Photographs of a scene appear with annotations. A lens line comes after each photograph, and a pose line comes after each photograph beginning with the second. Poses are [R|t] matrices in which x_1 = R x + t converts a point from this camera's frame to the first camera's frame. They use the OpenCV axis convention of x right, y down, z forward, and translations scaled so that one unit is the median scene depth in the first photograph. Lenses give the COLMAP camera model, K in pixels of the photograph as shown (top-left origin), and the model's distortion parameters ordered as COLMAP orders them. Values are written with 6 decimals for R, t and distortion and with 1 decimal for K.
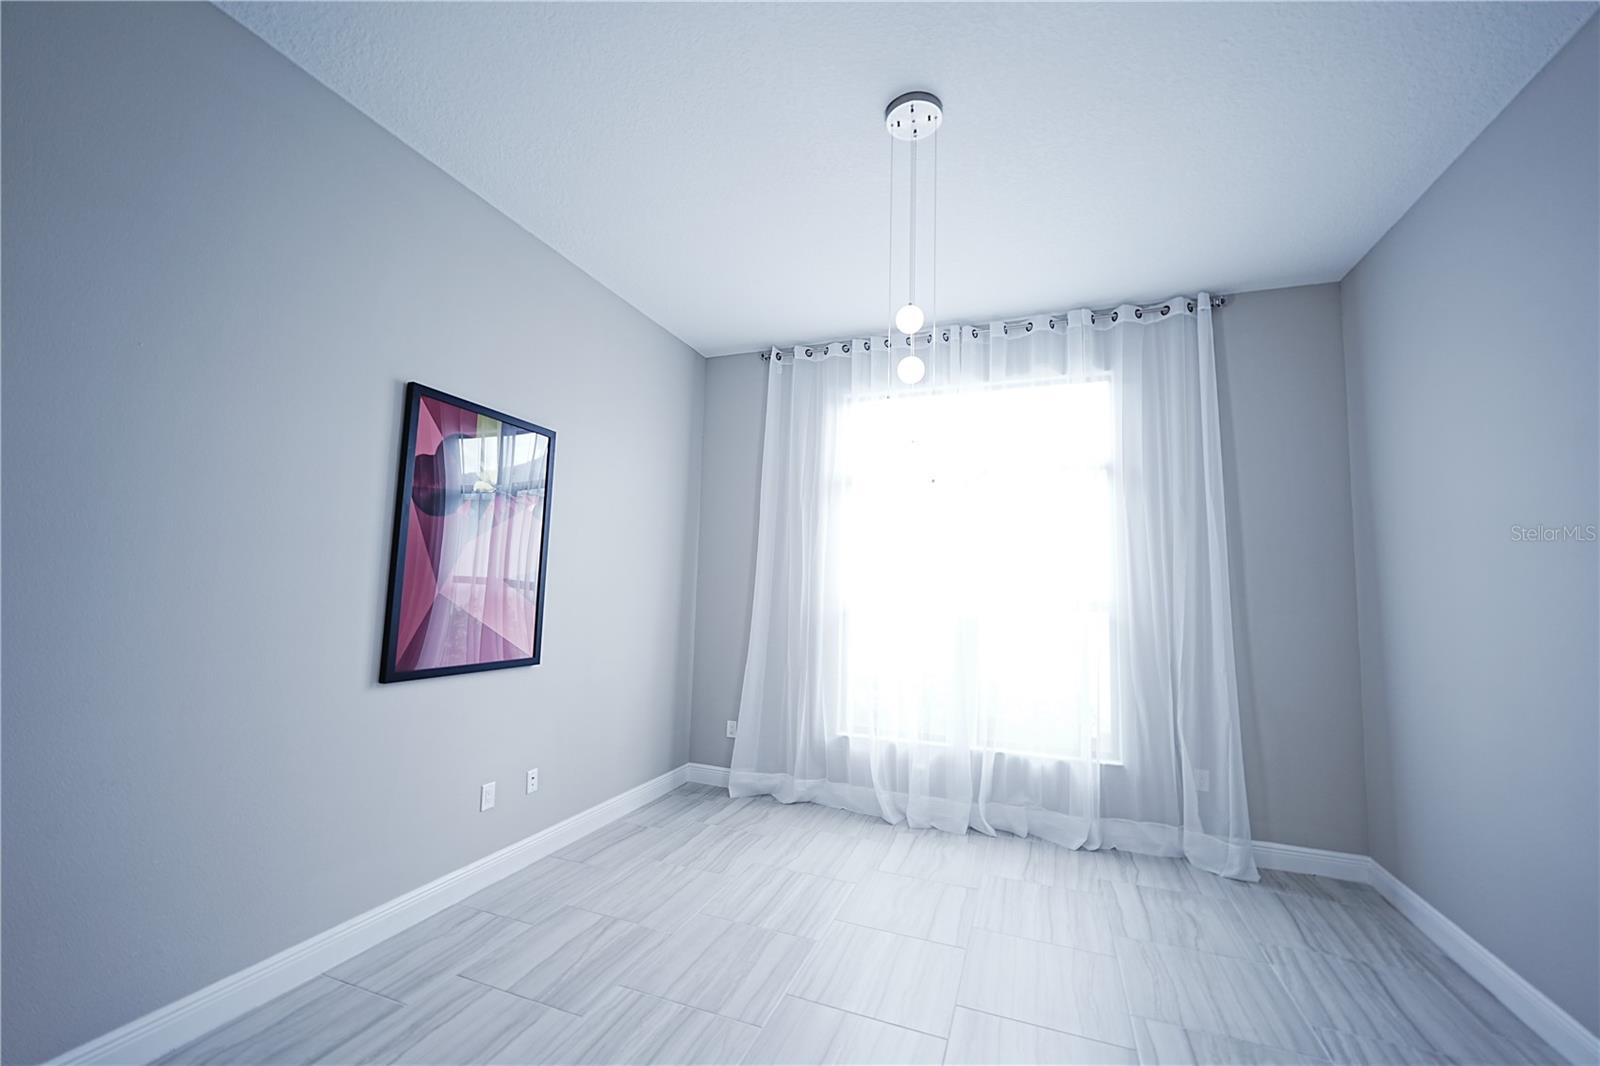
lens RADIAL K [[640.6, 0, 802.0], [0, 640.6, 532.8], [0, 0, 1]] dist [-0.000679, 0.000064]
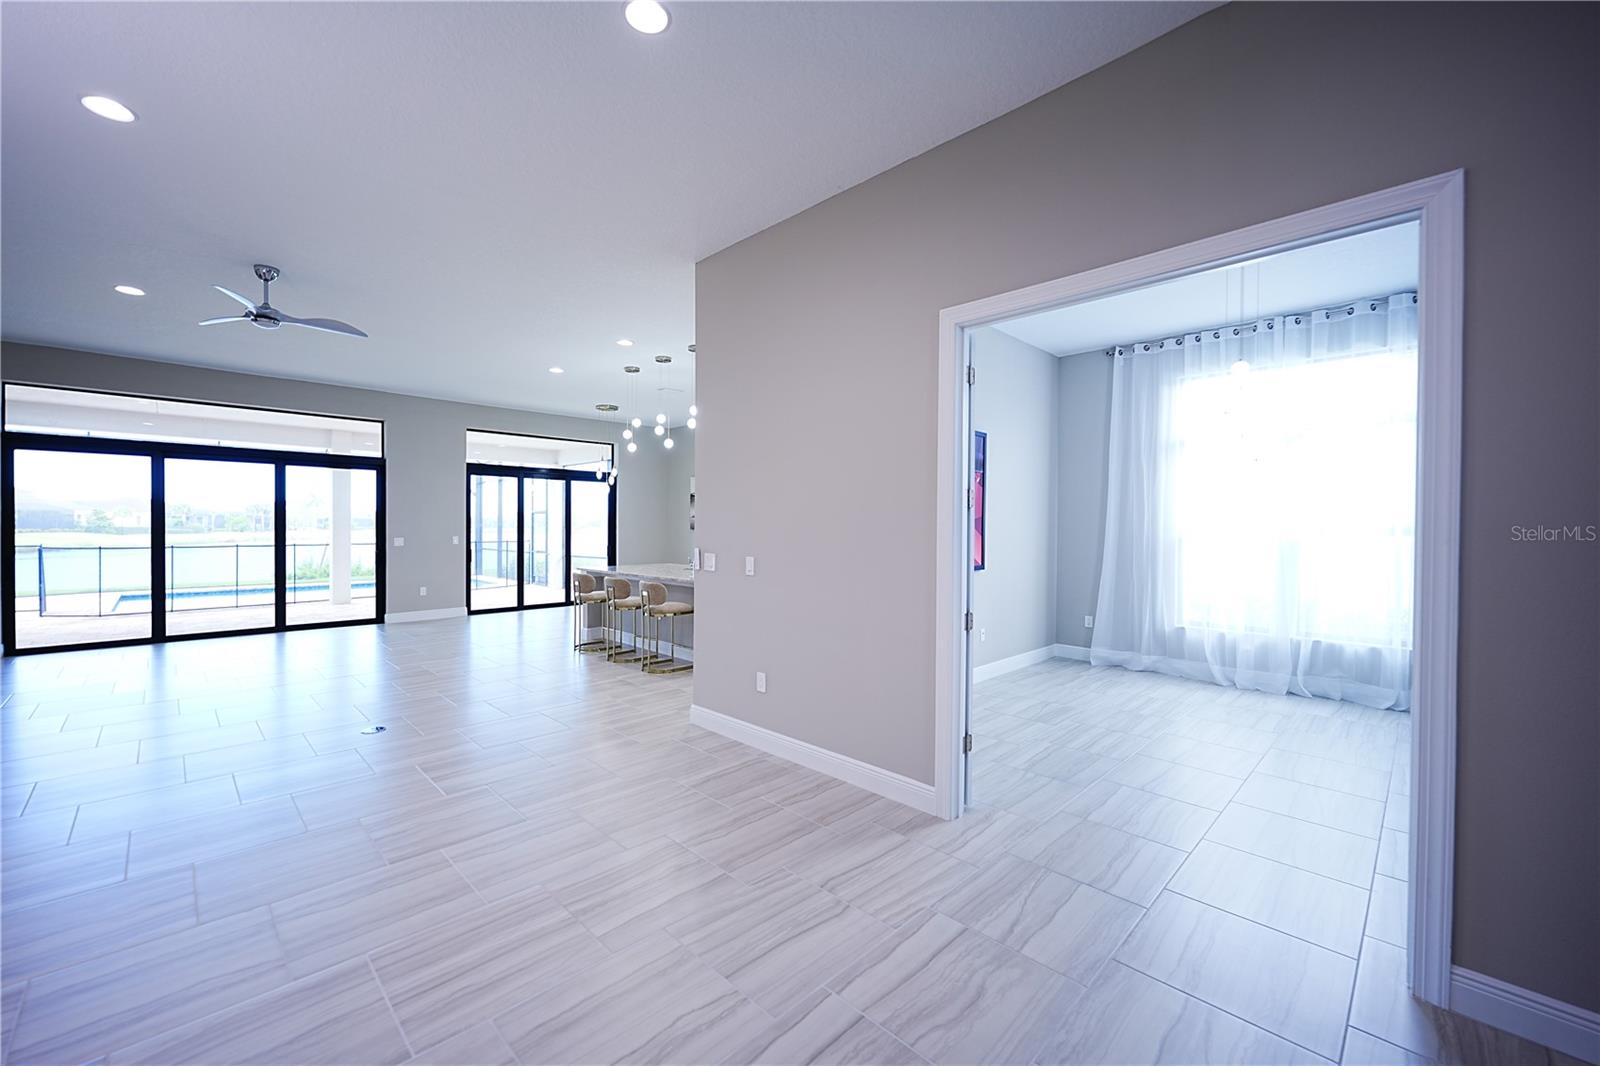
lens RADIAL K [[640.0, 0, 799.7], [0, 640.0, 530.9], [0, 0, 1]] dist [0.000079, 0.000482]
pose [[0.909298, -0.018159, -0.415750, -0.112558], [0.057297, 0.994996, 0.081857, -0.057100], [0.412183, -0.098254, 0.905788, -0.621590]]
